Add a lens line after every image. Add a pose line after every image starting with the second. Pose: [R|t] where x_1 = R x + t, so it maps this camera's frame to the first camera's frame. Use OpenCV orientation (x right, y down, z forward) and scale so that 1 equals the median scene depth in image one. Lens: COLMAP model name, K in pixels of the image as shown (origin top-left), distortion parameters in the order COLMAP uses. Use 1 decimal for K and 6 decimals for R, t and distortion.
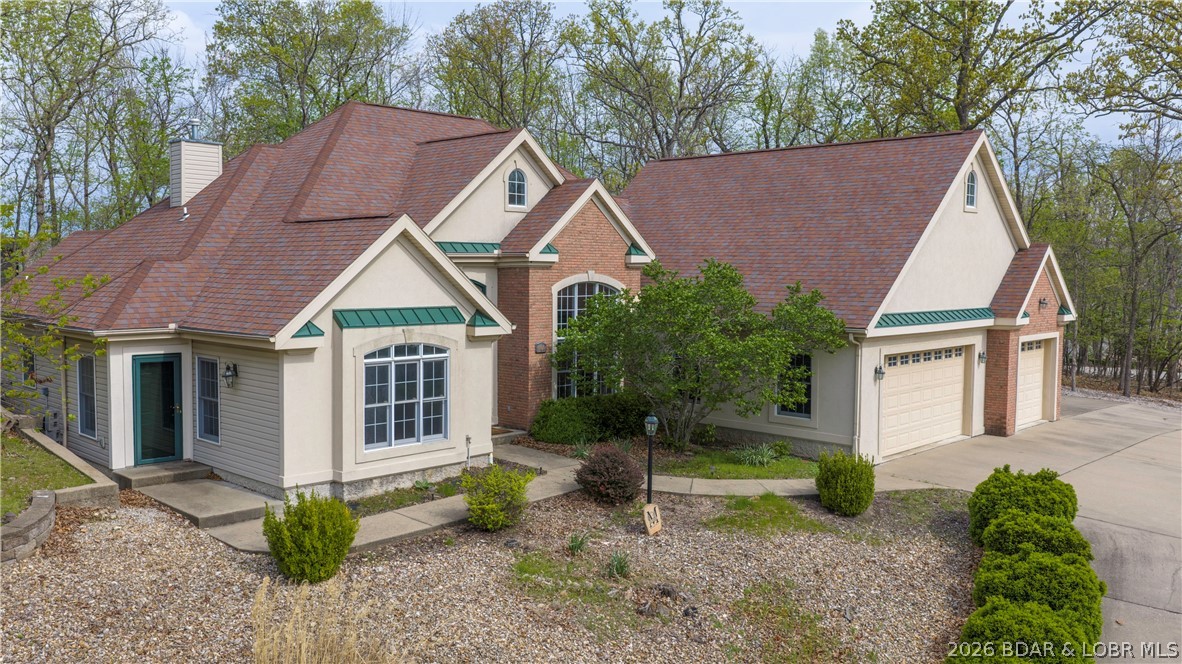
lens RADIAL K [[980.8, 0, 591.0], [0, 980.8, 332.0], [0, 0, 1]] dist [0.037237, -0.045463]
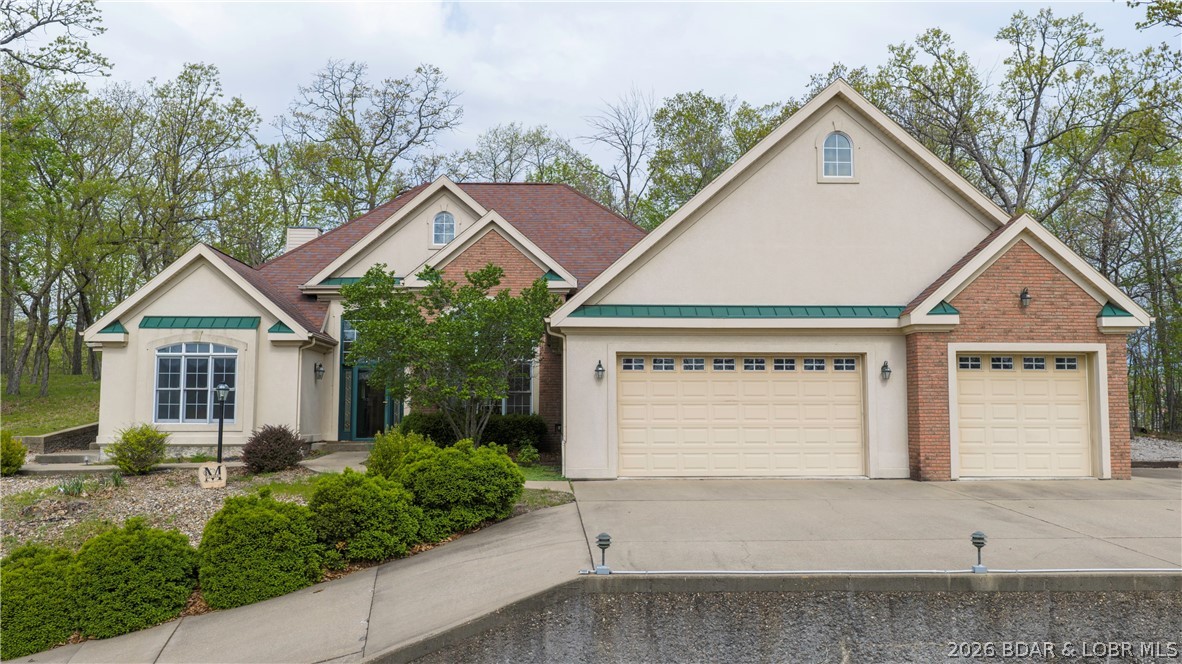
lens RADIAL K [[980.8, 0, 591.0], [0, 980.8, 332.0], [0, 0, 1]] dist [0.037237, -0.045463]
pose [[0.715820, -0.046380, -0.696743, 1.043549], [-0.034300, 0.994252, -0.101424, 0.108380], [0.697442, 0.096500, 0.710114, 0.447096]]
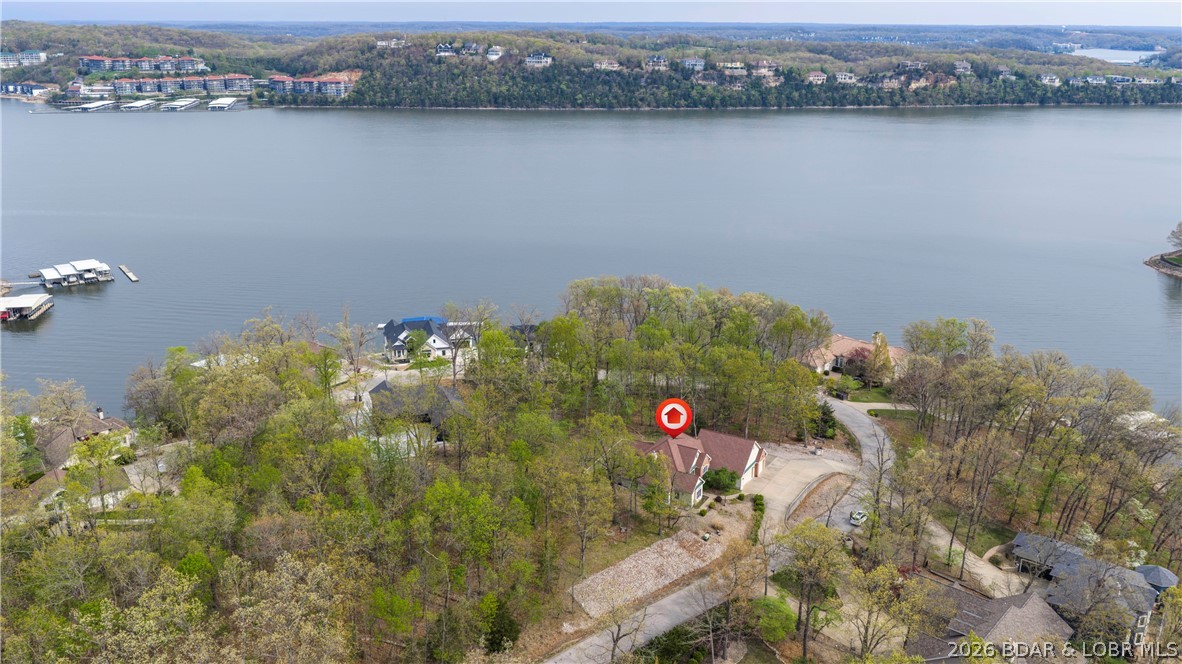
lens RADIAL K [[980.8, 0, 591.0], [0, 980.8, 332.0], [0, 0, 1]] dist [0.037237, -0.045463]
pose [[0.973350, -0.065311, 0.219829, -3.262817], [0.015221, 0.974873, 0.222239, -3.664381], [-0.228820, -0.212970, 0.949887, -7.636509]]
